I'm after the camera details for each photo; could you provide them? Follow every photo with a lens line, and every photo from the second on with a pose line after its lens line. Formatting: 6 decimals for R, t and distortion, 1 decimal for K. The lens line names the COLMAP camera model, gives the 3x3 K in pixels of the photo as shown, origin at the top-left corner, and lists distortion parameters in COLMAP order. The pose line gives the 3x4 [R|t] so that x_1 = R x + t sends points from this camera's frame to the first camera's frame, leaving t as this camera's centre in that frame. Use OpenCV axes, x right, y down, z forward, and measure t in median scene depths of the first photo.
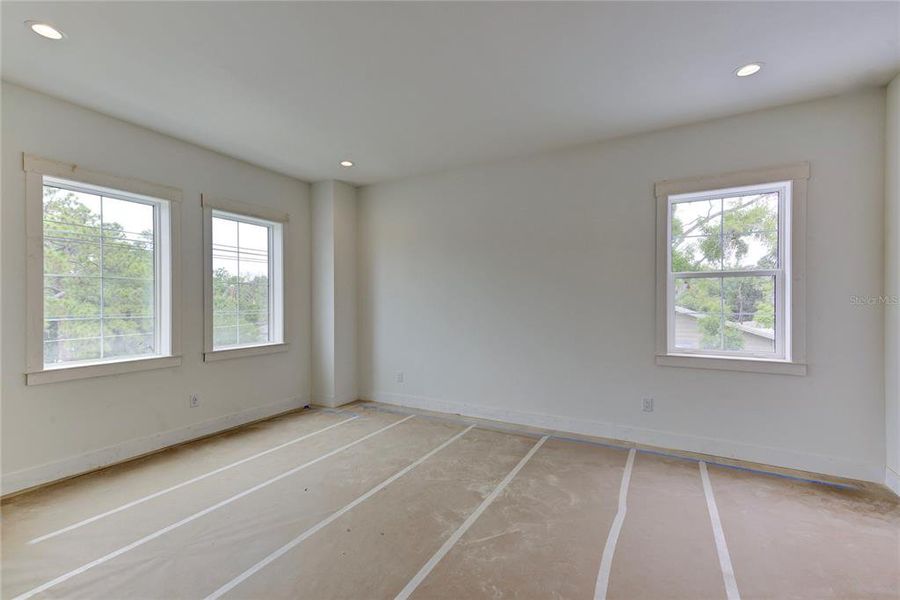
lens RADIAL K [[399.0, 0, 438.0], [0, 399.0, 301.0], [0, 0, 1]] dist [0.026290, -0.000060]
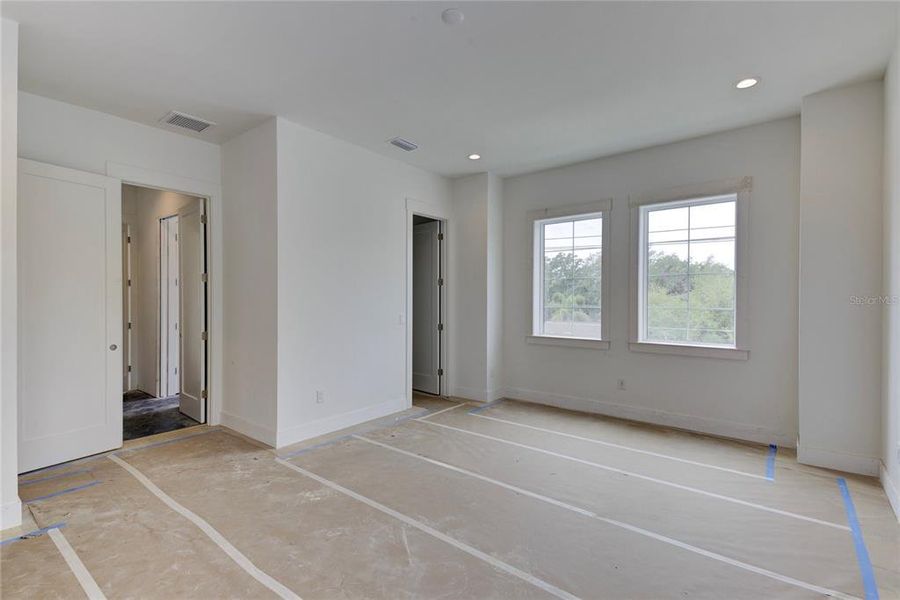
lens RADIAL K [[399.0, 0, 438.0], [0, 399.0, 301.0], [0, 0, 1]] dist [0.026290, -0.000060]
pose [[-0.150419, 0.008045, -0.988590, 0.531073], [-0.000975, 0.999965, 0.008286, 0.008035], [0.988622, 0.002210, -0.150405, 0.619880]]
